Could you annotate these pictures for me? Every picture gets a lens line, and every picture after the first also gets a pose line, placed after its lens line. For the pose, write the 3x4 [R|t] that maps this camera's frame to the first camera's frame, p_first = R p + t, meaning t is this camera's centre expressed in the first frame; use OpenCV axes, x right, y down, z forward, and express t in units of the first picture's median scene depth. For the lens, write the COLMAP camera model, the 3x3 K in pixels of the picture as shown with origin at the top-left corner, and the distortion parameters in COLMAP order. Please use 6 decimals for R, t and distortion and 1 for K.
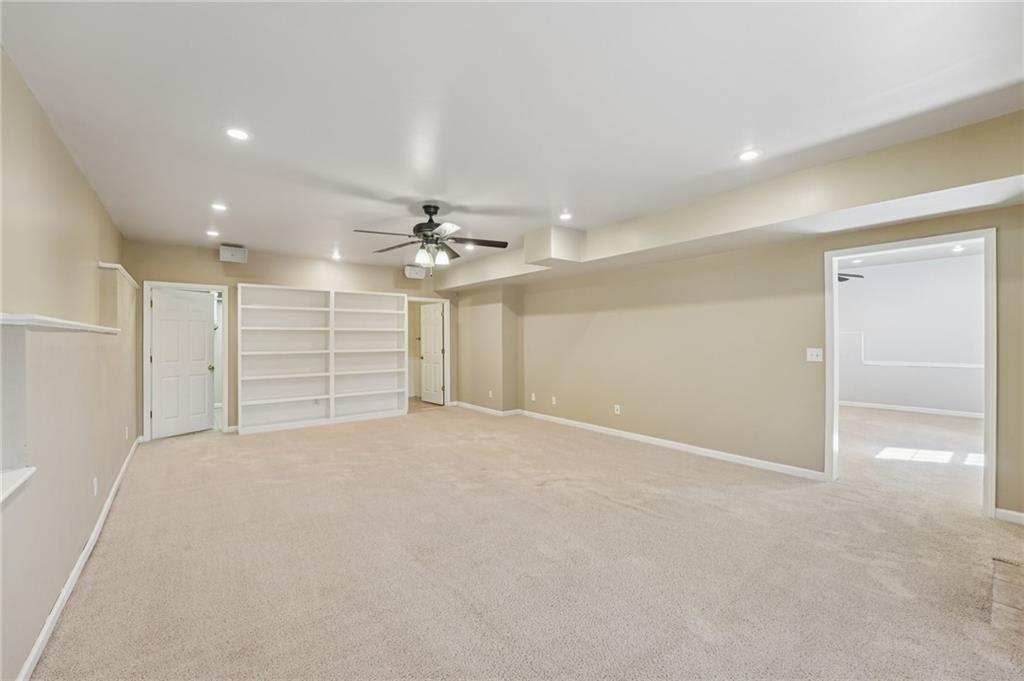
lens RADIAL K [[413.0, 0, 508.8], [0, 413.0, 336.3], [0, 0, 1]] dist [-0.016997, -0.000077]
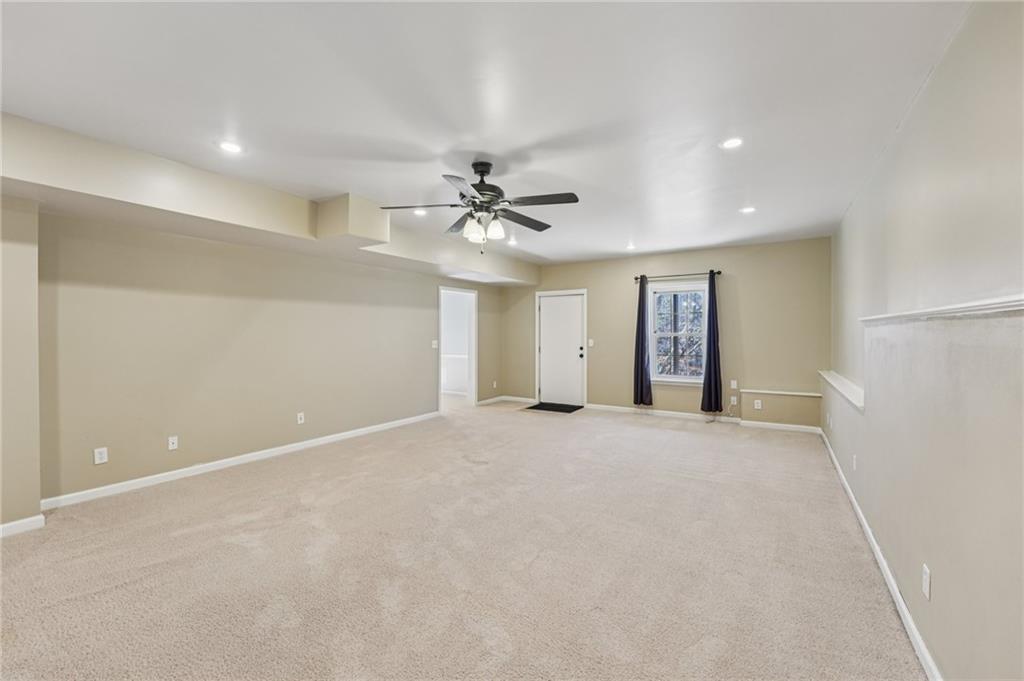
lens RADIAL K [[413.0, 0, 508.8], [0, 413.0, 336.3], [0, 0, 1]] dist [-0.016997, -0.000077]
pose [[-0.328304, -0.000659, 0.944572, -0.969546], [-0.001211, 0.999999, 0.000277, 0.010716], [-0.944571, -0.001053, -0.328305, 1.243219]]
